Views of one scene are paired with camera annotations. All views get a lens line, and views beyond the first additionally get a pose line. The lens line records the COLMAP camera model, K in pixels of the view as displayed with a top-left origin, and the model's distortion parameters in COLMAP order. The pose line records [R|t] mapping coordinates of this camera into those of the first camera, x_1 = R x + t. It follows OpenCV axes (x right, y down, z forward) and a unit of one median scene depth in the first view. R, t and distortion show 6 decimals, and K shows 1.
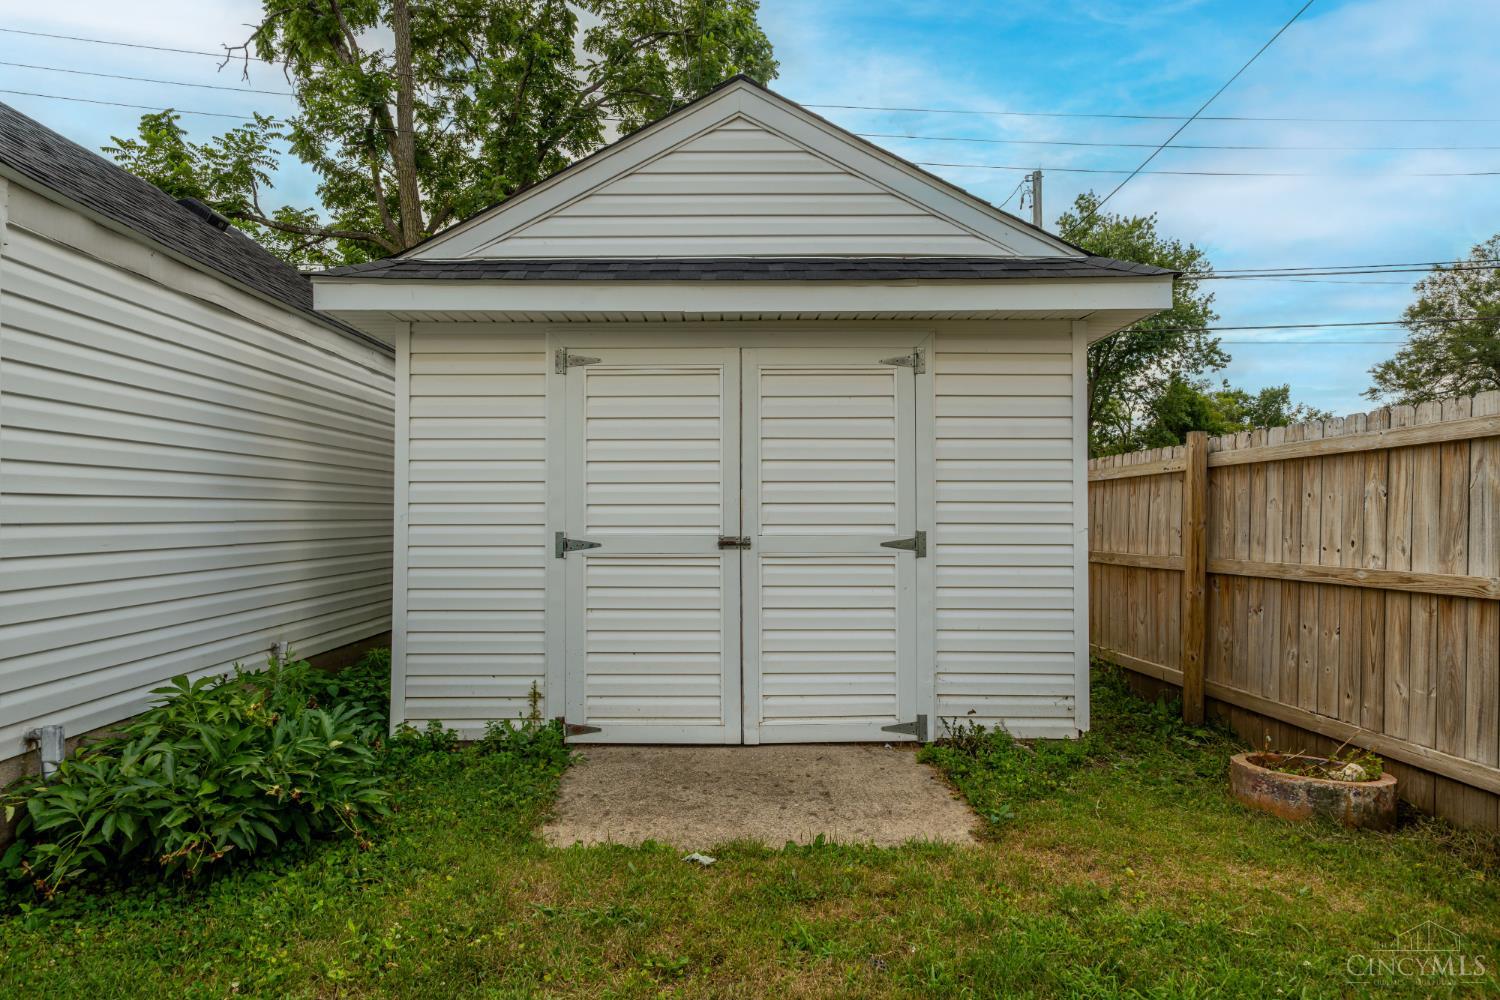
lens RADIAL K [[859.8, 0, 748.8], [0, 859.8, 502.9], [0, 0, 1]] dist [-0.007432, -0.000371]
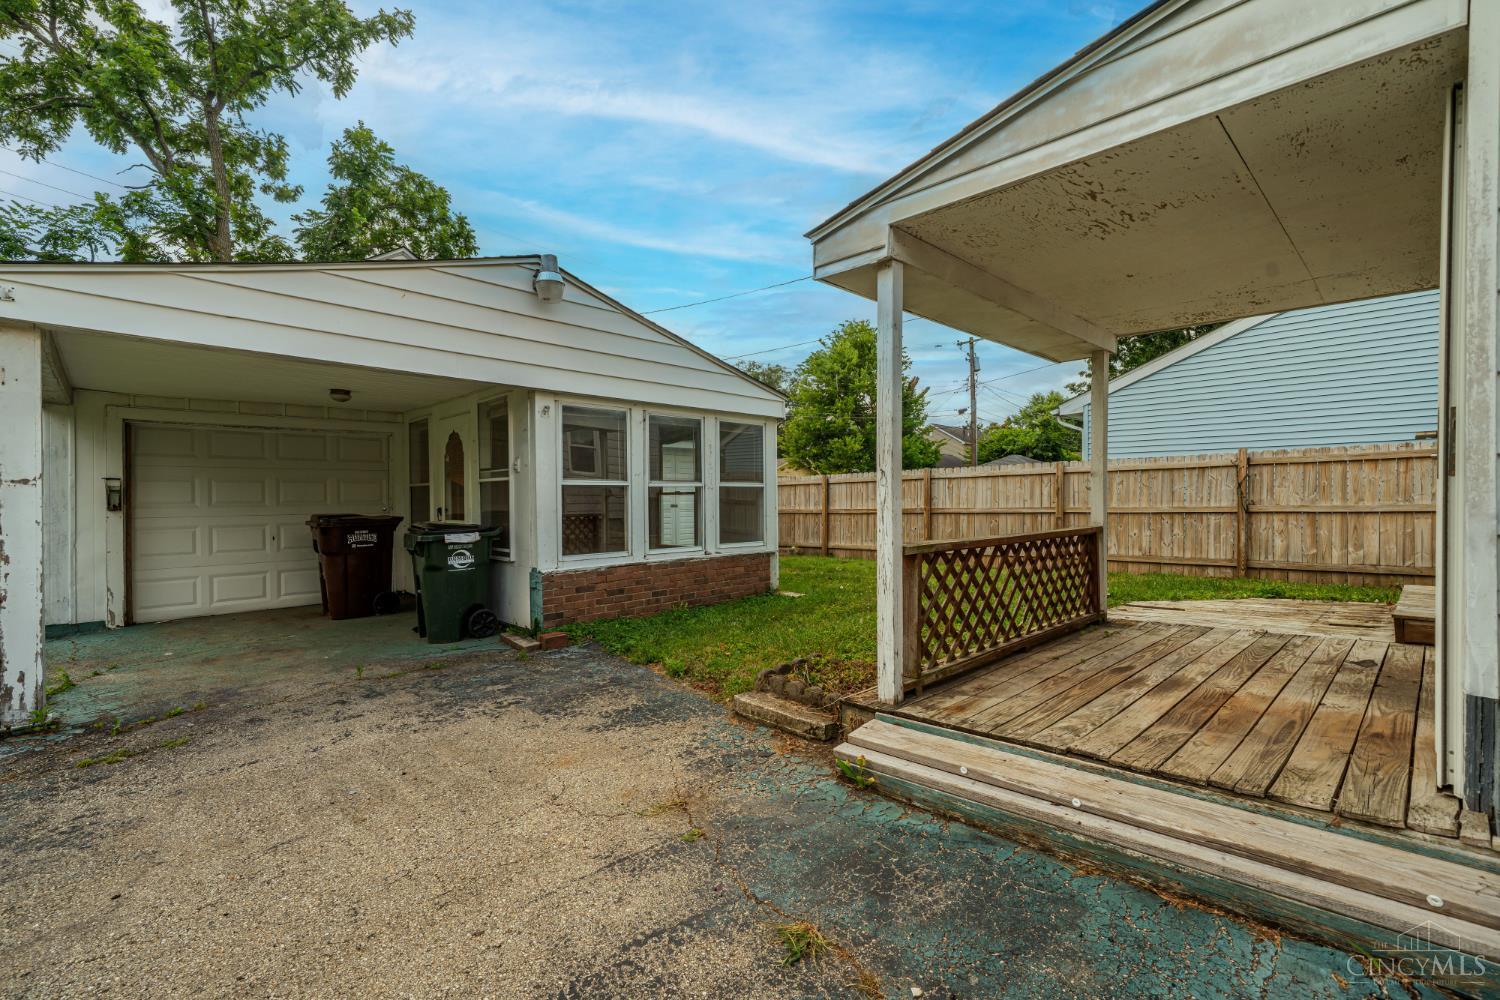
lens RADIAL K [[648.0, 0, 742.9], [0, 648.0, 502.8], [0, 0, 1]] dist [0.011275, 0.000339]
pose [[0.739354, -0.007370, 0.673277, -1.711417], [-0.001898, 0.999913, 0.013029, -0.006229], [-0.673315, -0.010911, 0.739276, -1.335576]]
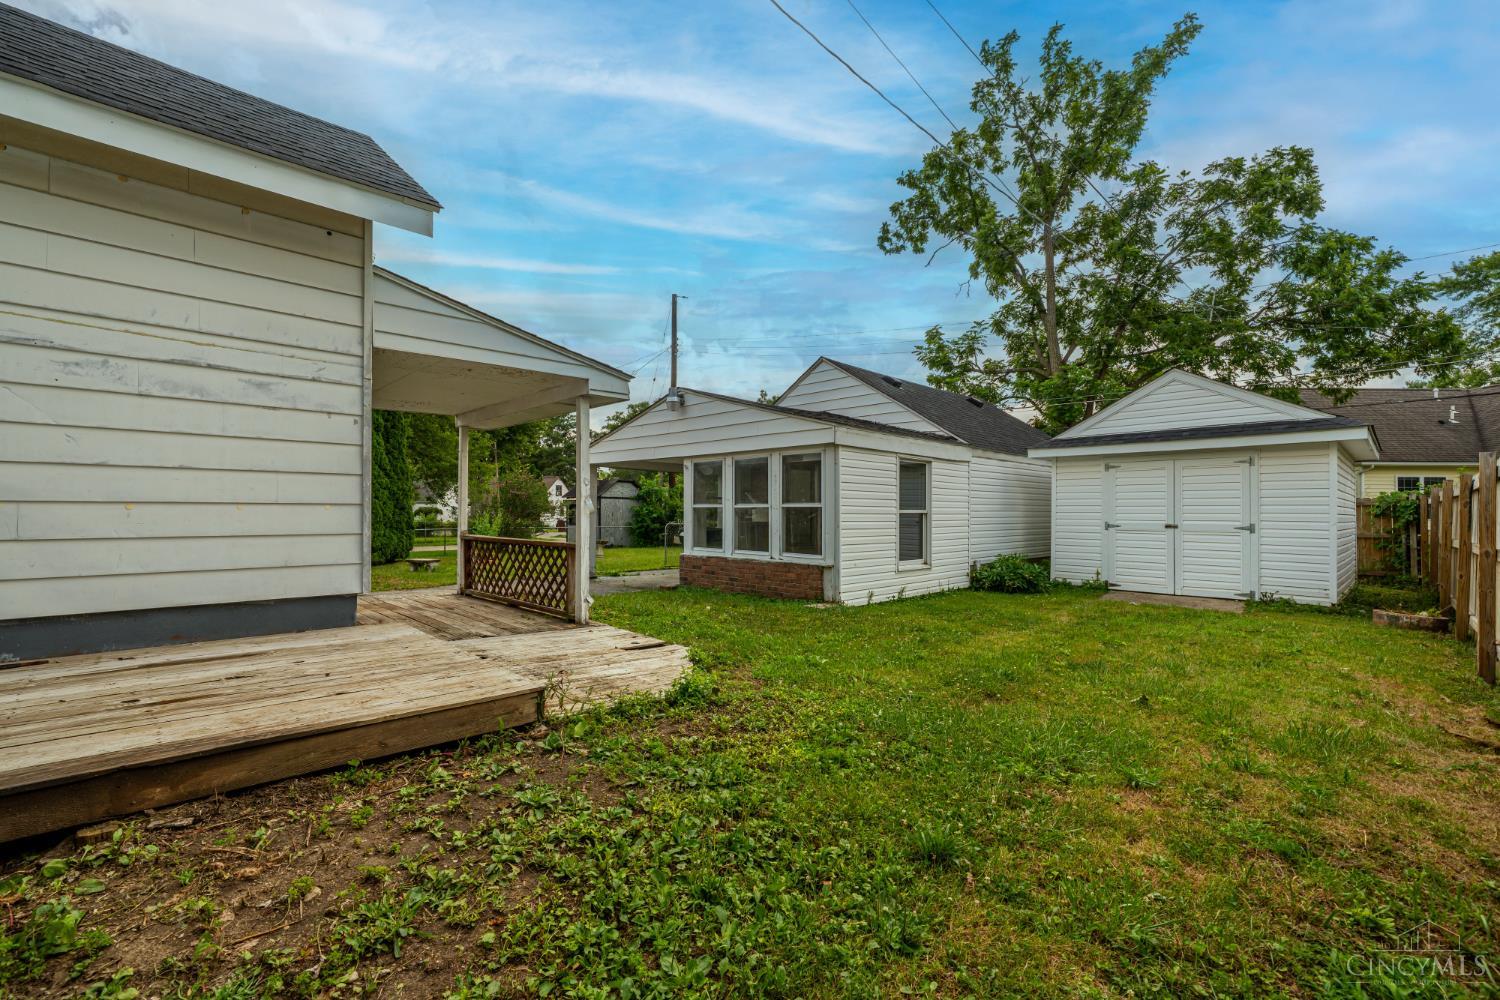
lens RADIAL K [[648.0, 0, 740.3], [0, 648.0, 505.4], [0, 0, 1]] dist [0.011275, 0.000339]
pose [[0.679958, -0.003308, -0.733243, 0.606690], [0.003356, 0.999993, -0.001400, -0.027124], [0.733243, -0.001509, 0.679965, -1.579378]]
